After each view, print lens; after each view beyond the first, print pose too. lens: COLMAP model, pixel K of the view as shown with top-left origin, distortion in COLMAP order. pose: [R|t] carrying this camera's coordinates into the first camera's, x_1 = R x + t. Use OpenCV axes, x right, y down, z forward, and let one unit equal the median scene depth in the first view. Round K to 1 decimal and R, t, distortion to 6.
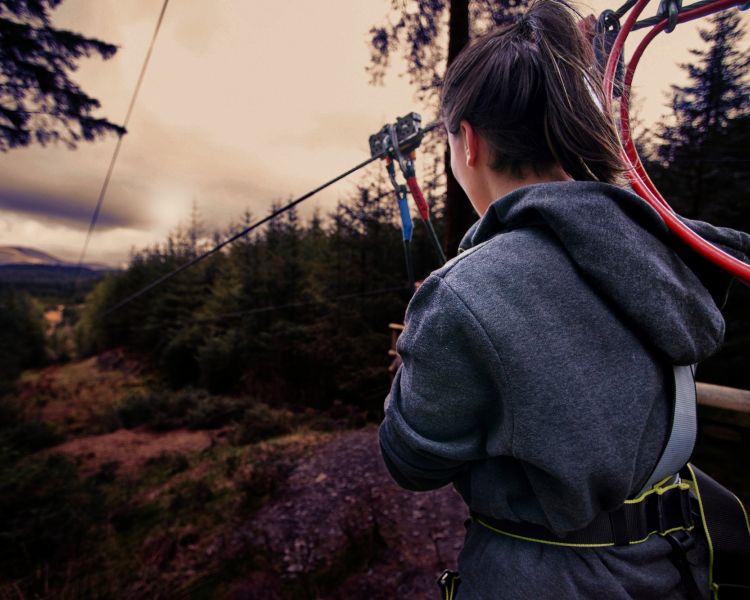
lens RADIAL K [[359.0, 0, 392.9], [0, 359.0, 299.0], [0, 0, 1]] dist [-0.051650, 0.023154]
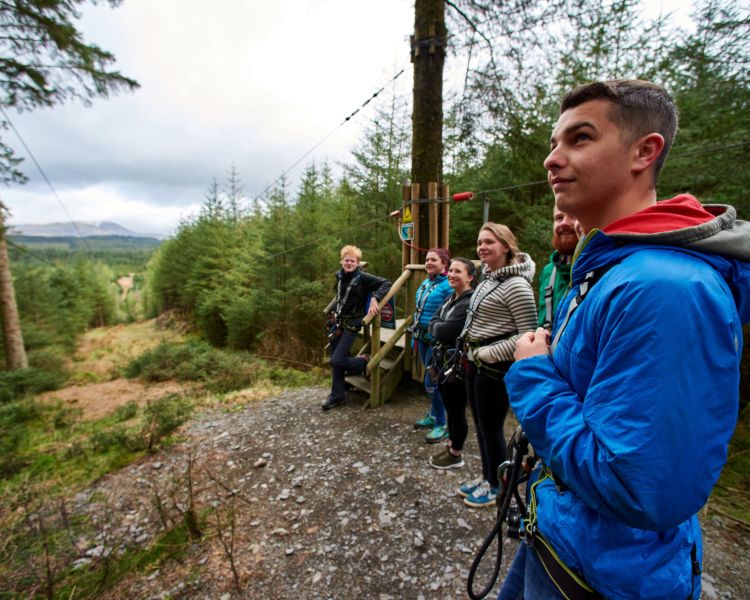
lens RADIAL K [[359.0, 0, 392.9], [0, 359.0, 299.0], [0, 0, 1]] dist [-0.051650, 0.023154]
pose [[0.991907, 0.012702, -0.126328, 0.039057], [-0.001482, 0.996074, 0.088514, 0.016085], [0.126957, -0.087610, 0.988032, 0.037273]]
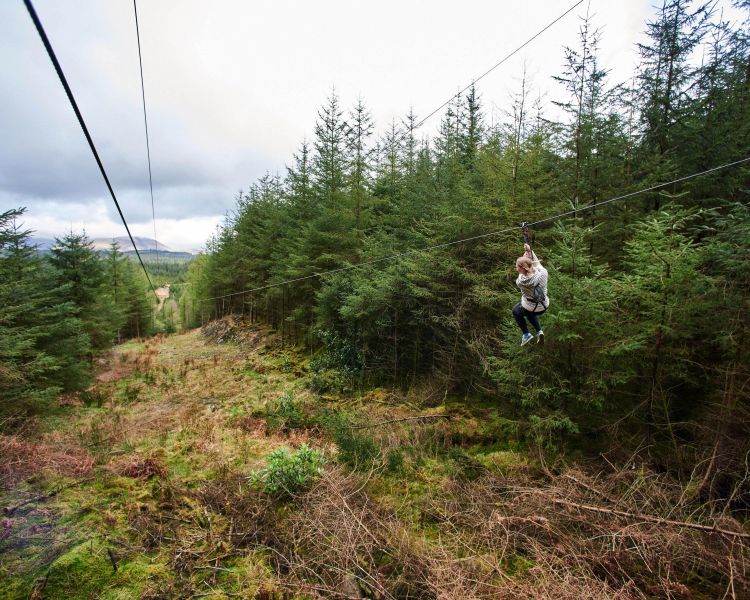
lens RADIAL K [[359.0, 0, 392.9], [0, 359.0, 299.0], [0, 0, 1]] dist [-0.051650, 0.023154]
pose [[0.981039, 0.014342, -0.193280, -0.398450], [-0.005220, 0.998852, 0.047624, 0.093665], [0.193741, -0.045712, 0.979987, 0.440189]]
